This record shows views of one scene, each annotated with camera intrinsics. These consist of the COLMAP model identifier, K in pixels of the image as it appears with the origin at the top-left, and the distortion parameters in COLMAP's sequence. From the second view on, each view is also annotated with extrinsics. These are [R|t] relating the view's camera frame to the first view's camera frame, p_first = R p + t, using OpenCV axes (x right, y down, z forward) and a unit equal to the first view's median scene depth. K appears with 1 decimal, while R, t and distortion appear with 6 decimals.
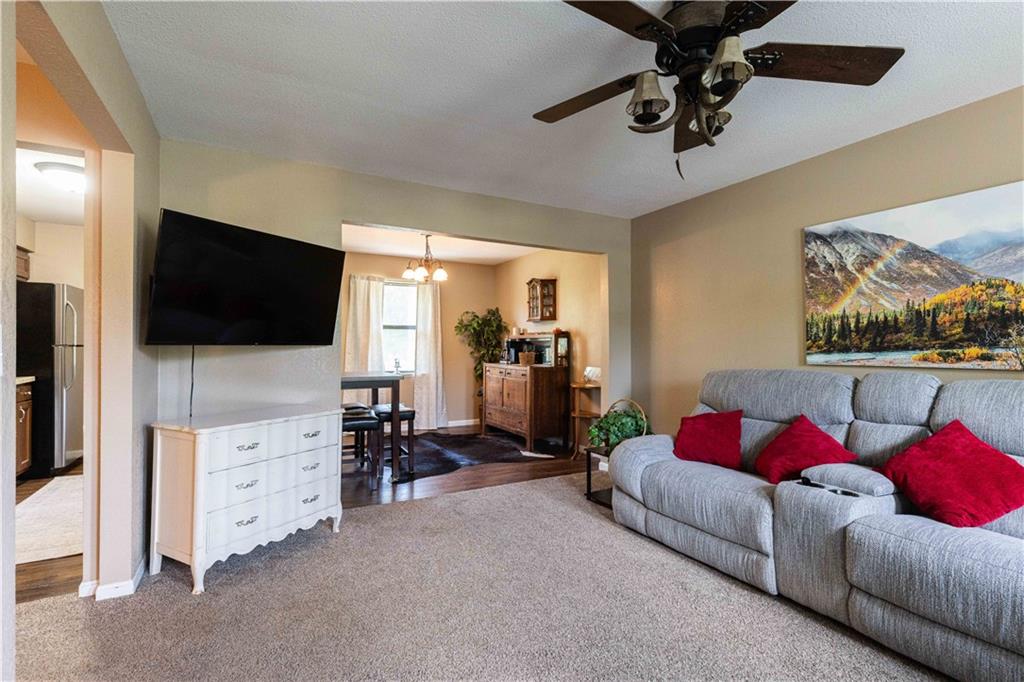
lens RADIAL K [[462.1, 0, 512.0], [0, 462.1, 341.0], [0, 0, 1]] dist [0.003725, 0.000321]
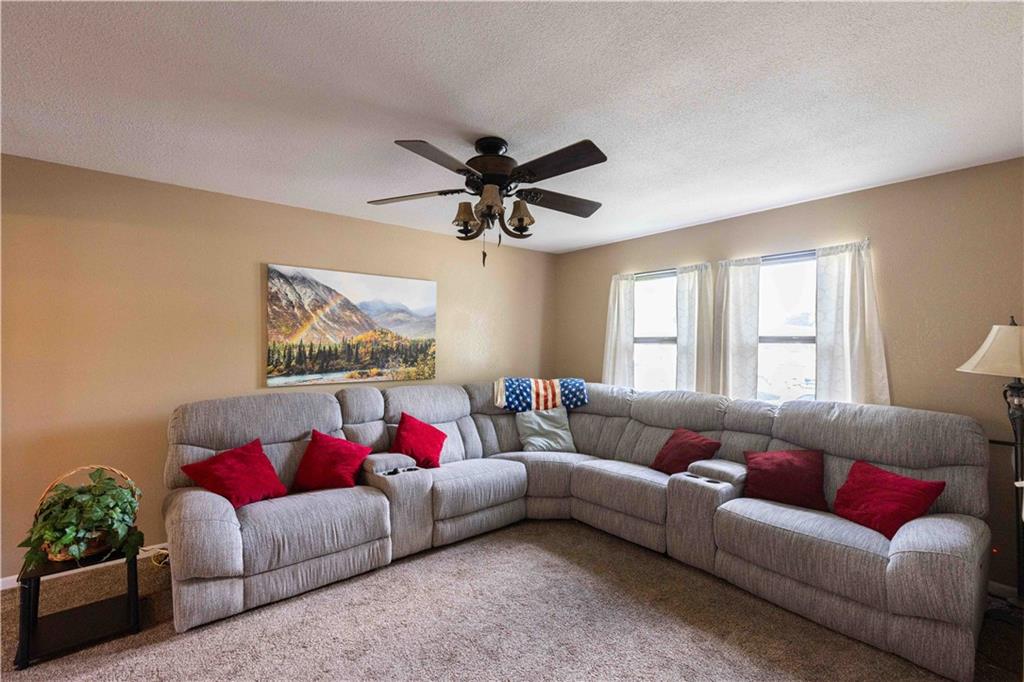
lens RADIAL K [[462.1, 0, 512.0], [0, 462.1, 341.0], [0, 0, 1]] dist [0.003725, 0.000321]
pose [[-0.173953, 0.007527, 0.984725, -0.624996], [-0.017705, 0.999785, -0.010770, -0.065075], [-0.984595, -0.019308, -0.173782, 0.687849]]
